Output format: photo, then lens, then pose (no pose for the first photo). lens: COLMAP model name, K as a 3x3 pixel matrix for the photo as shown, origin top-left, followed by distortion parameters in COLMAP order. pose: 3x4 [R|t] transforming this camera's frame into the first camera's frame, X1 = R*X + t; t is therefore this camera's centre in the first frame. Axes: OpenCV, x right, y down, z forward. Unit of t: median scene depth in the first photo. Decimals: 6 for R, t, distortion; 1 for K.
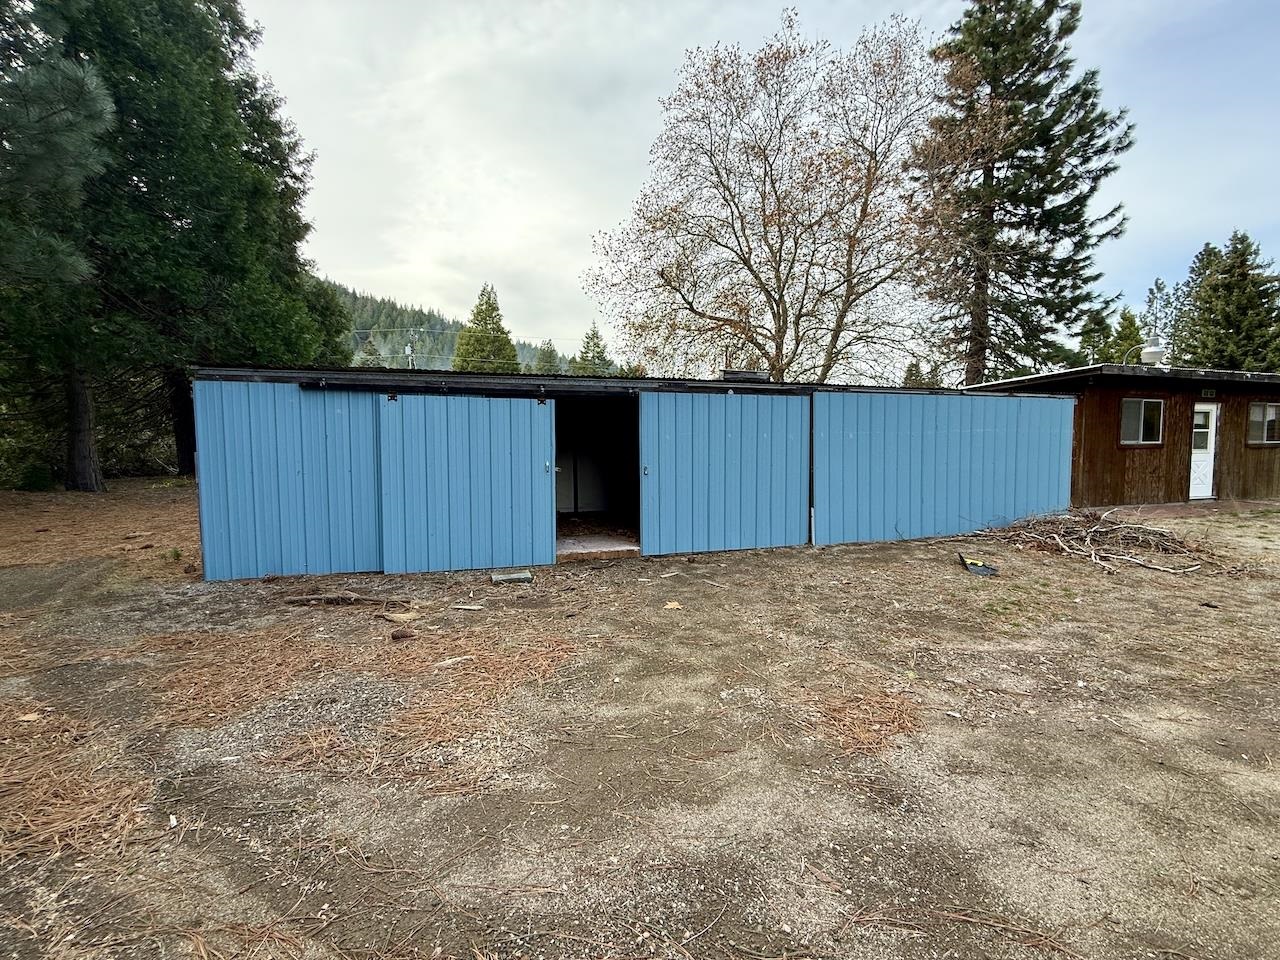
lens RADIAL K [[504.5, 0, 635.4], [0, 504.5, 475.9], [0, 0, 1]] dist [0.000545, 0.000214]
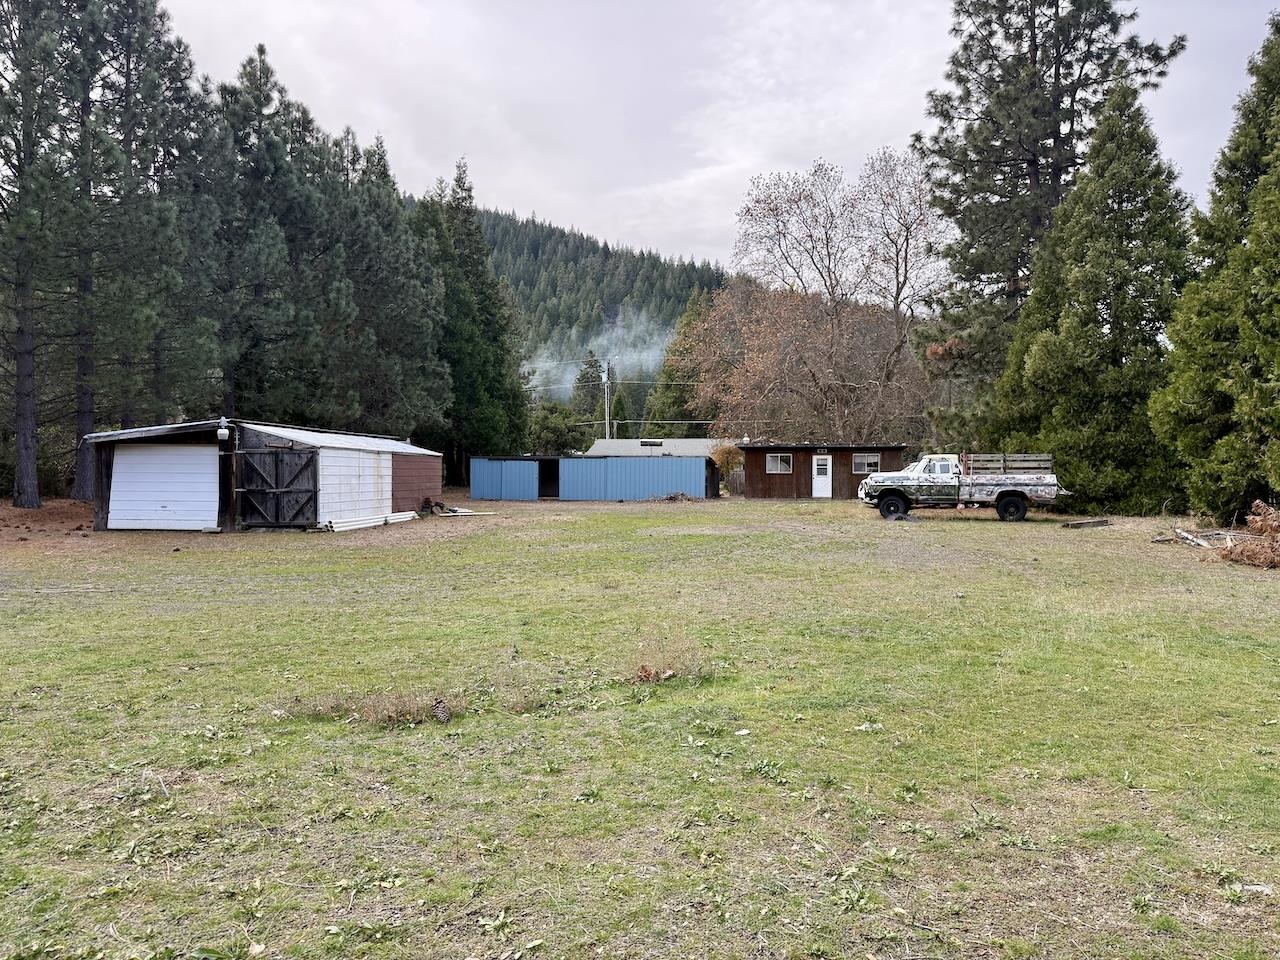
lens RADIAL K [[882.5, 0, 637.7], [0, 882.5, 487.3], [0, 0, 1]] dist [0.134325, -0.229721]
pose [[0.891252, 0.017413, -0.453175, 0.987245], [-0.034804, 0.998942, -0.030066, 0.066541], [0.452172, 0.042569, 0.890915, -1.305257]]
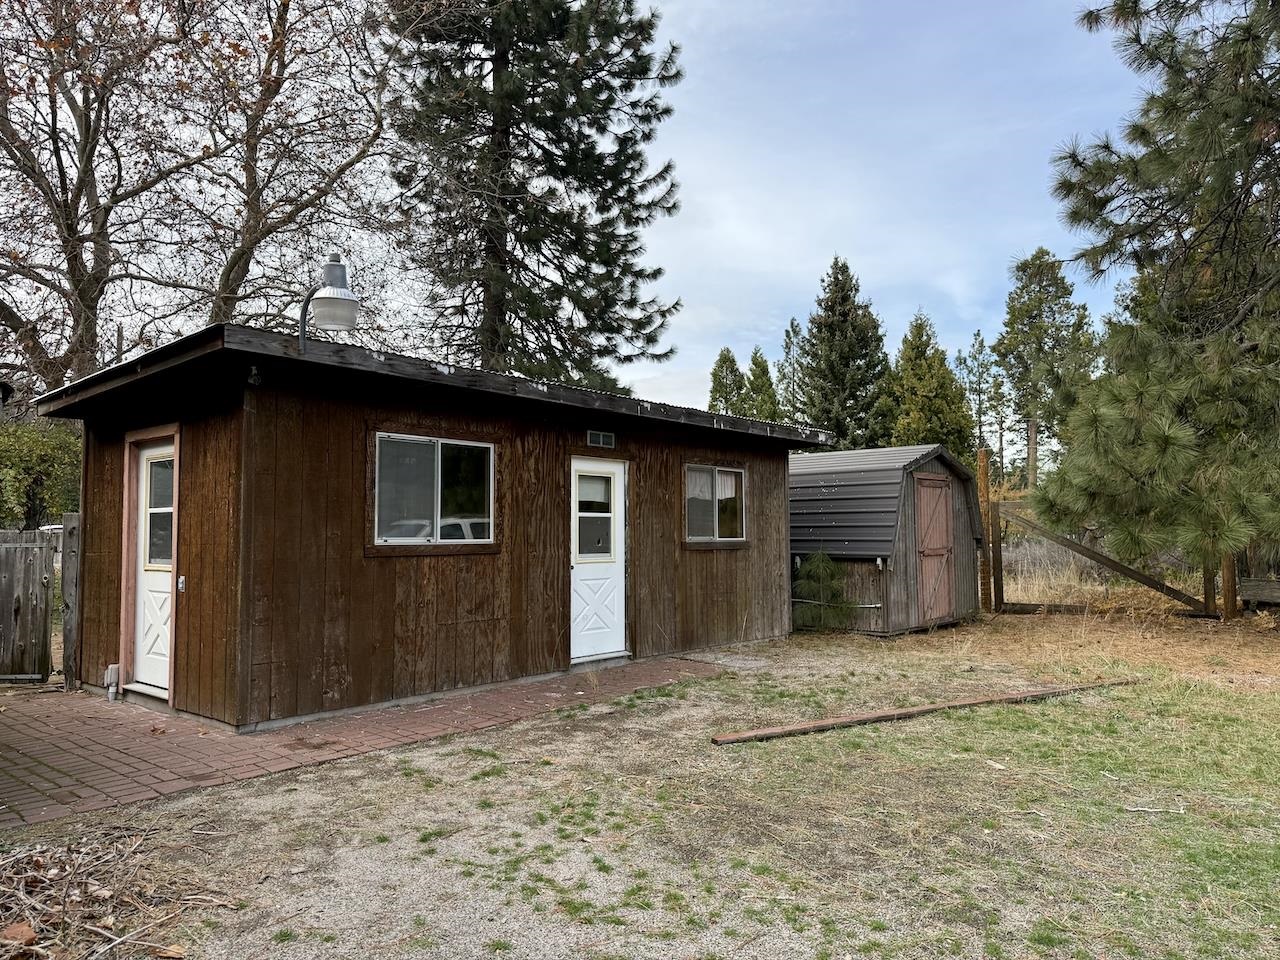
lens RADIAL K [[882.5, 0, 637.7], [0, 882.5, 487.3], [0, 0, 1]] dist [0.134325, -0.229721]
pose [[0.837197, 0.032998, 0.545905, 0.314462], [0.030674, 0.993774, -0.107111, -0.011350], [-0.546041, 0.106418, 0.830972, 0.124770]]
